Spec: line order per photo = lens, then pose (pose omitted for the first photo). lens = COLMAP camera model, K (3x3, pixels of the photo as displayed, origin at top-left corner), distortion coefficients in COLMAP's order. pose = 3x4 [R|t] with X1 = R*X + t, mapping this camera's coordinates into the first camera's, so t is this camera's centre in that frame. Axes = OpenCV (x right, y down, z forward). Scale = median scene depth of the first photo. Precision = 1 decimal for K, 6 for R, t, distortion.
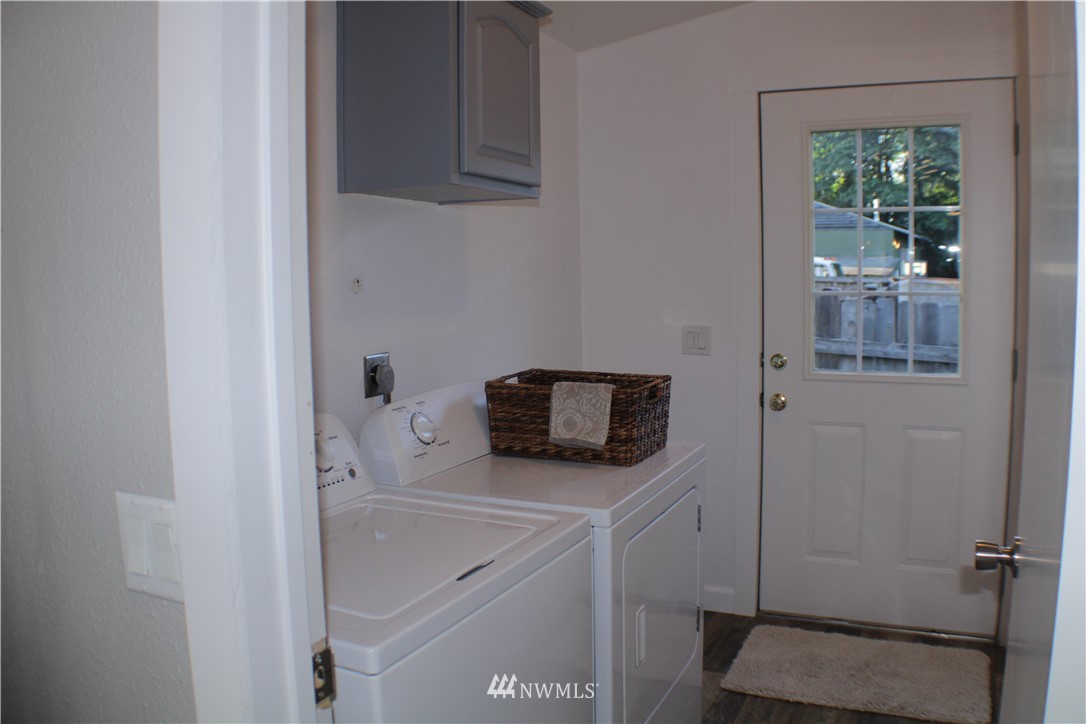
lens RADIAL K [[890.4, 0, 543.0], [0, 890.4, 362.0], [0, 0, 1]] dist [-0.170816, 0.003563]
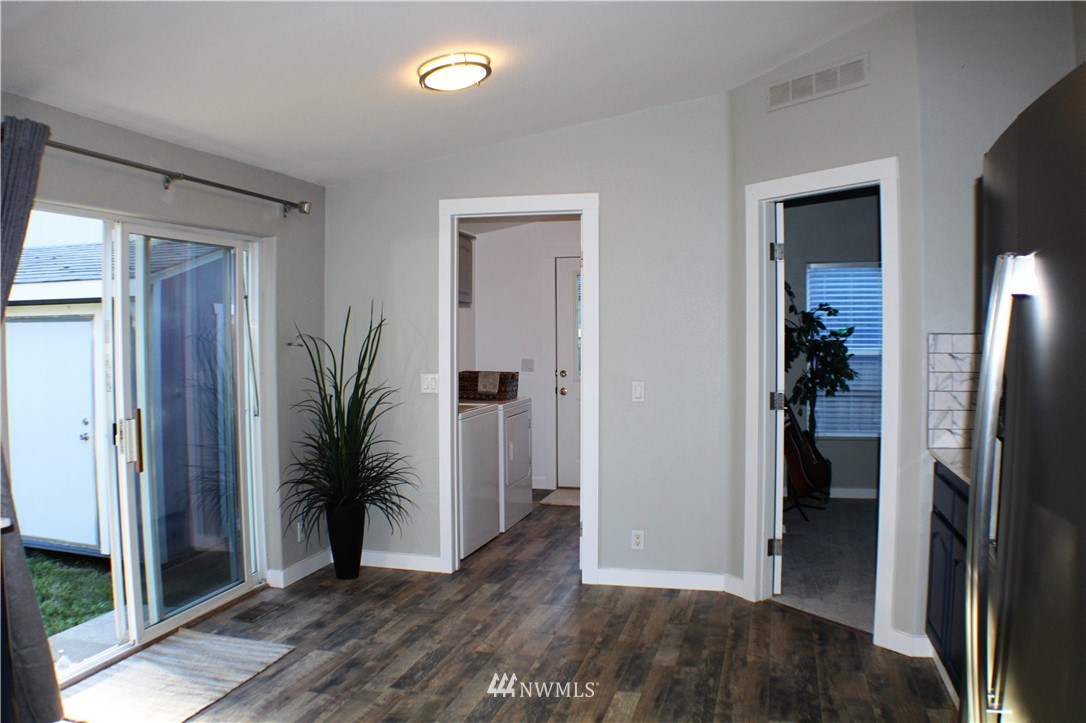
lens RADIAL K [[857.0, 0, 543.0], [0, 857.0, 361.5], [0, 0, 1]] dist [-0.249336, 0.153644]
pose [[0.981956, 0.009895, 0.188849, -0.282710], [0.002517, 0.997858, -0.065371, 0.155532], [-0.189092, 0.064666, 0.979828, -1.614355]]
